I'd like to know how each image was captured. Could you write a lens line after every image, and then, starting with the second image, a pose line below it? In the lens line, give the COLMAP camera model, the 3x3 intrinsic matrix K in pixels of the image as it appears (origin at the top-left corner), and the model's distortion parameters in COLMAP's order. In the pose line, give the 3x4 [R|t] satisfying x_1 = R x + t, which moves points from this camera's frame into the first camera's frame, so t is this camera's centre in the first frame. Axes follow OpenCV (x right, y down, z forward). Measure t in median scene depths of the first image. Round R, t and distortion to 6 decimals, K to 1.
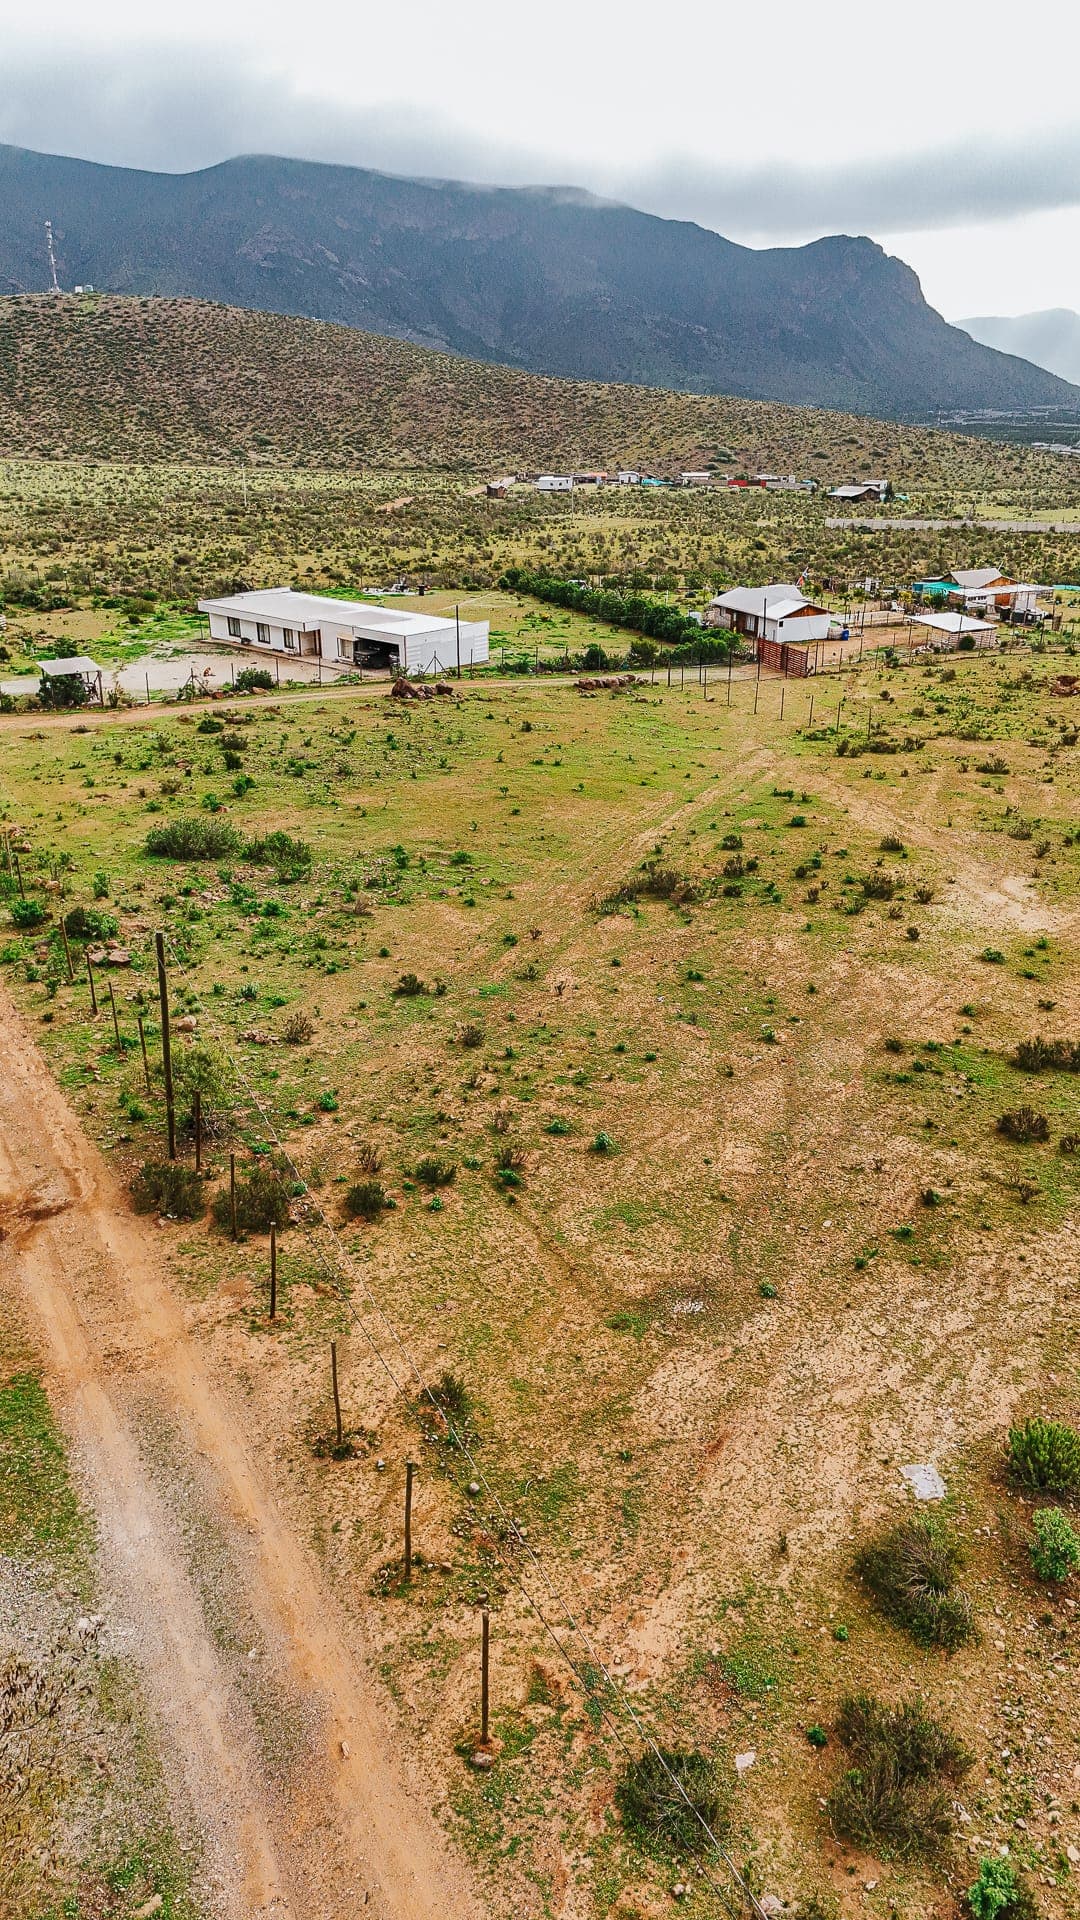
lens RADIAL K [[1416.1, 0, 542.9], [0, 1416.1, 960.2], [0, 0, 1]] dist [0.064010, -0.052829]
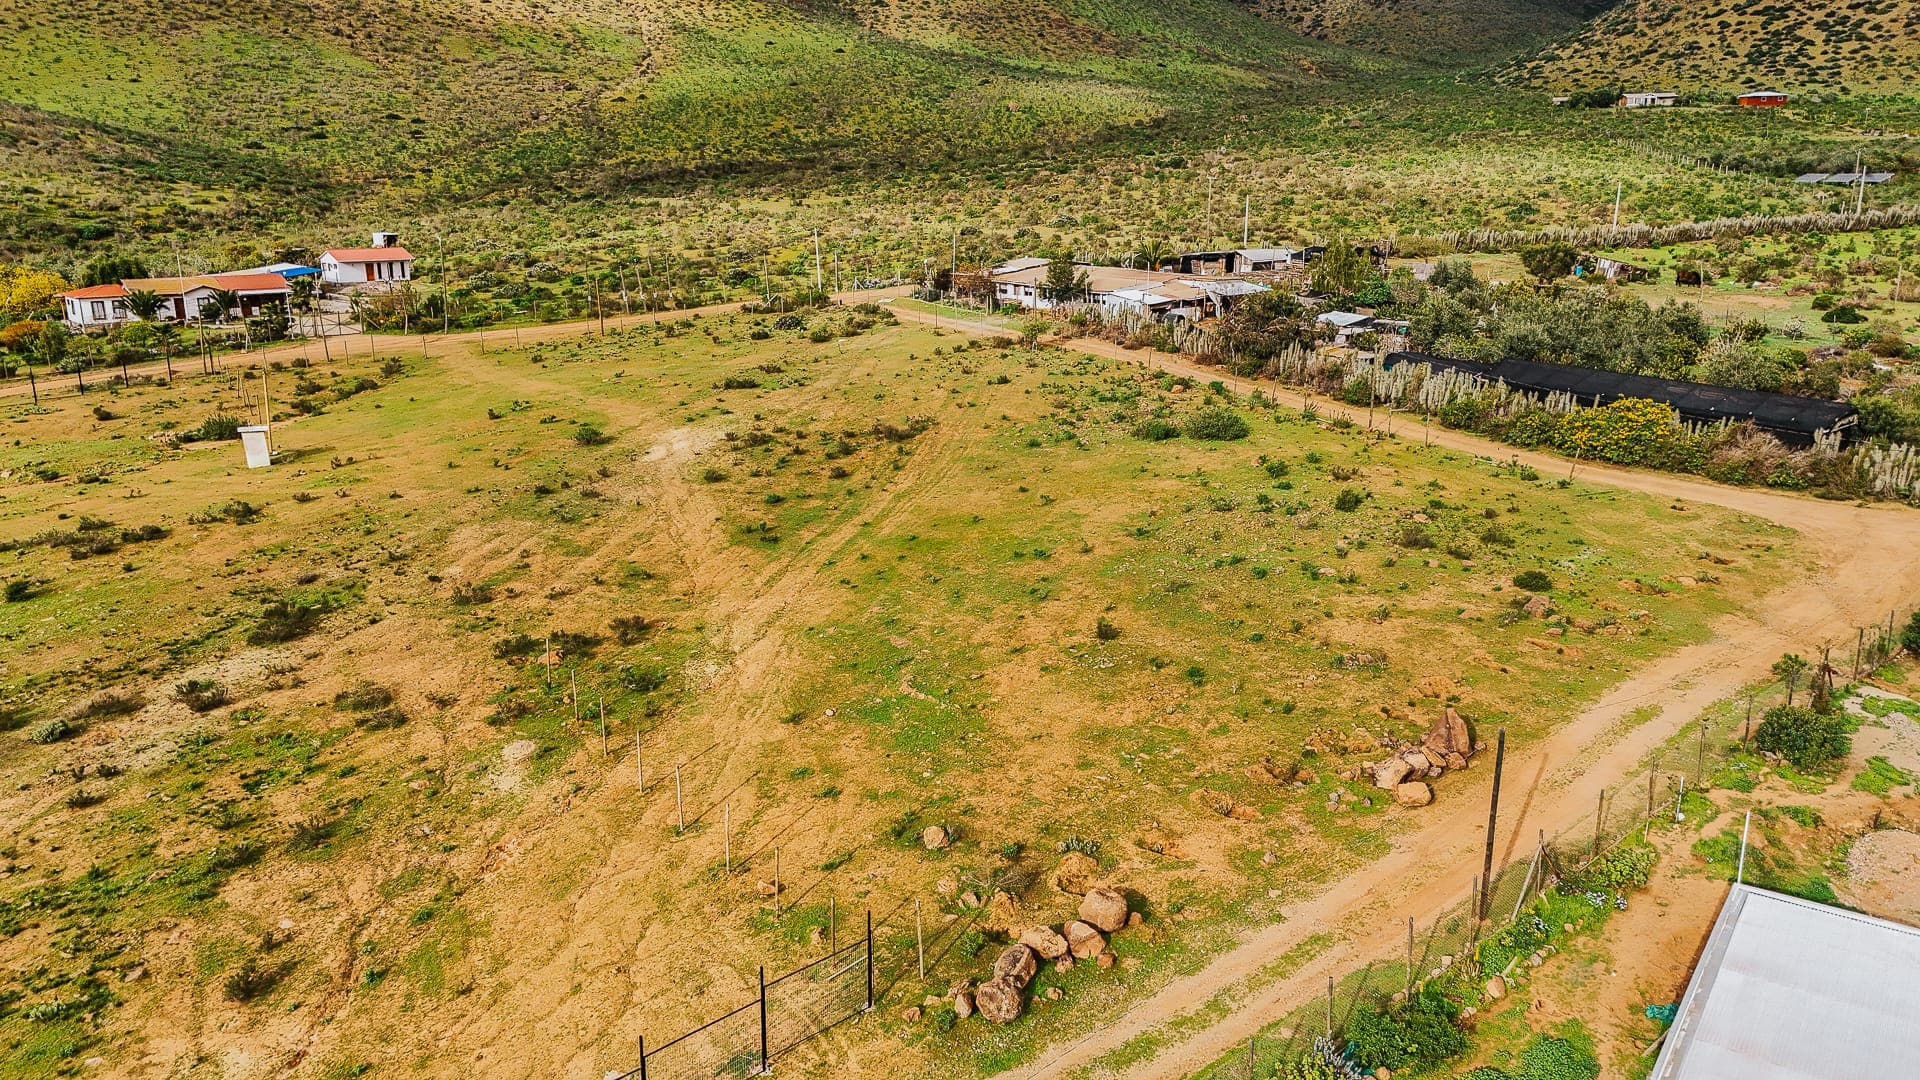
lens RADIAL K [[1416.1, 0, 953.5], [0, 1416.1, 530.4], [0, 0, 1]] dist [0.064010, -0.052829]
pose [[-0.991988, 0.020881, -0.124595, 0.124771], [-0.060660, 0.786389, 0.614746, -0.539274], [0.110817, 0.617379, -0.778821, 1.321477]]
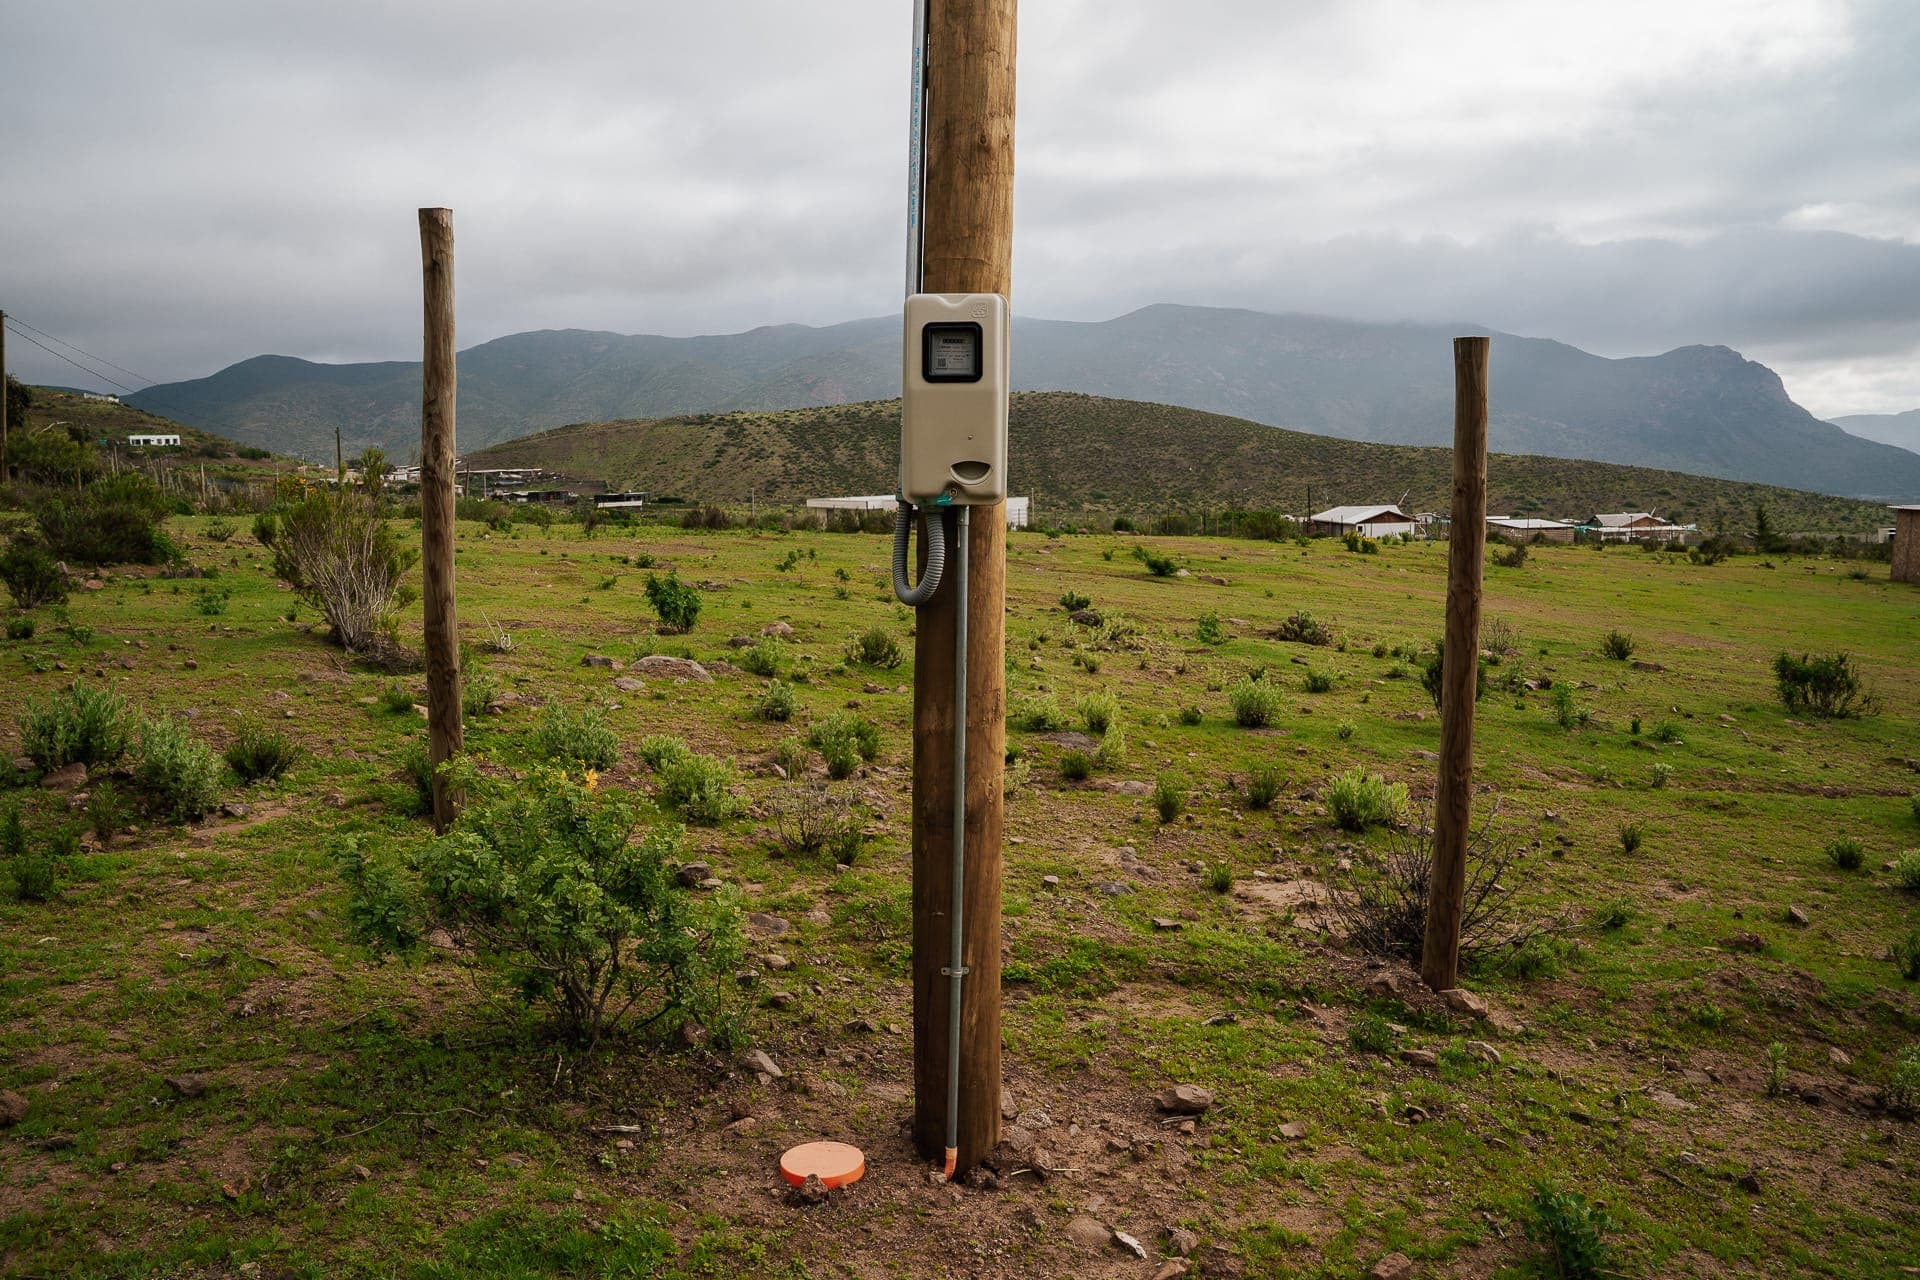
lens RADIAL K [[1356.6, 0, 955.3], [0, 1356.6, 632.9], [0, 0, 1]] dist [-0.127399, 0.092149]
pose [[0.945161, 0.016840, -0.326169, 0.293787], [-0.104178, 0.962048, -0.252211, 0.147612], [0.309543, 0.272359, 0.911045, 0.093078]]
